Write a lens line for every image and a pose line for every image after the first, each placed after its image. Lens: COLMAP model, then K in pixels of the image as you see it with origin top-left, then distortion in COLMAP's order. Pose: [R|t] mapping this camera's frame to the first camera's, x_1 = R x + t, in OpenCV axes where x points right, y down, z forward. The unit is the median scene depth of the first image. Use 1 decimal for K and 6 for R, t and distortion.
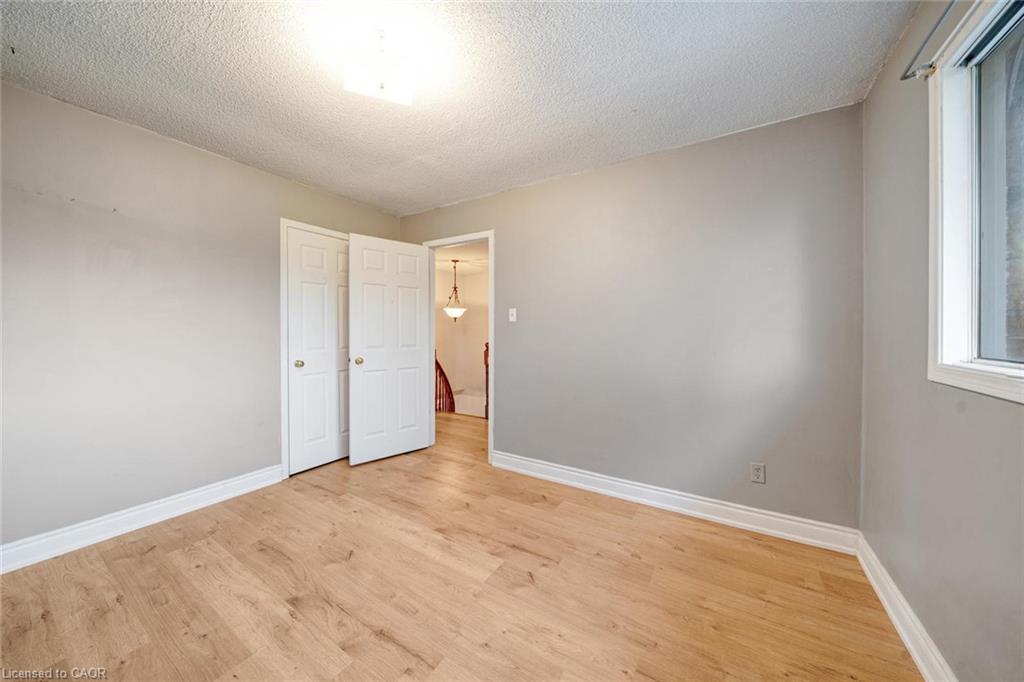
lens RADIAL K [[350.9, 0, 506.6], [0, 350.9, 340.4], [0, 0, 1]] dist [-0.001723, -0.000133]
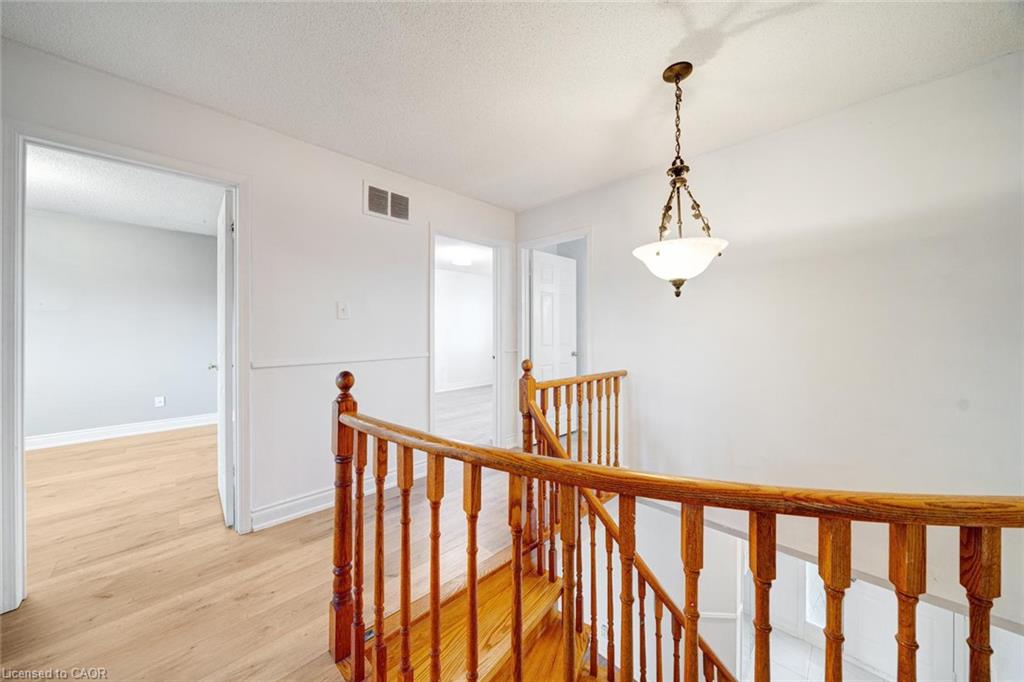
lens RADIAL K [[350.9, 0, 506.6], [0, 350.9, 340.4], [0, 0, 1]] dist [-0.001723, -0.000133]
pose [[-0.222684, 0.003974, -0.974883, 0.452038], [-0.024643, 0.999649, 0.009704, -0.051622], [0.974579, 0.026185, -0.222508, 2.814915]]
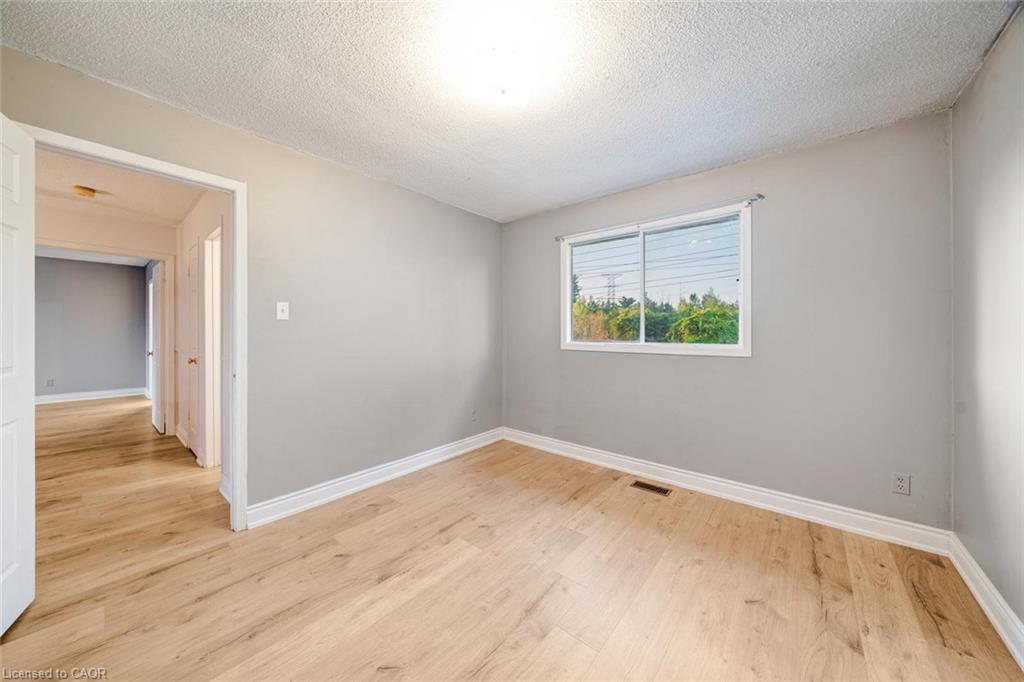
lens RADIAL K [[350.9, 0, 506.6], [0, 350.9, 340.4], [0, 0, 1]] dist [-0.001723, -0.000133]
pose [[0.139514, -0.027639, 0.989834, -0.987138], [0.024935, 0.999391, 0.024392, -0.022549], [-0.989906, 0.021279, 0.140118, 0.623632]]
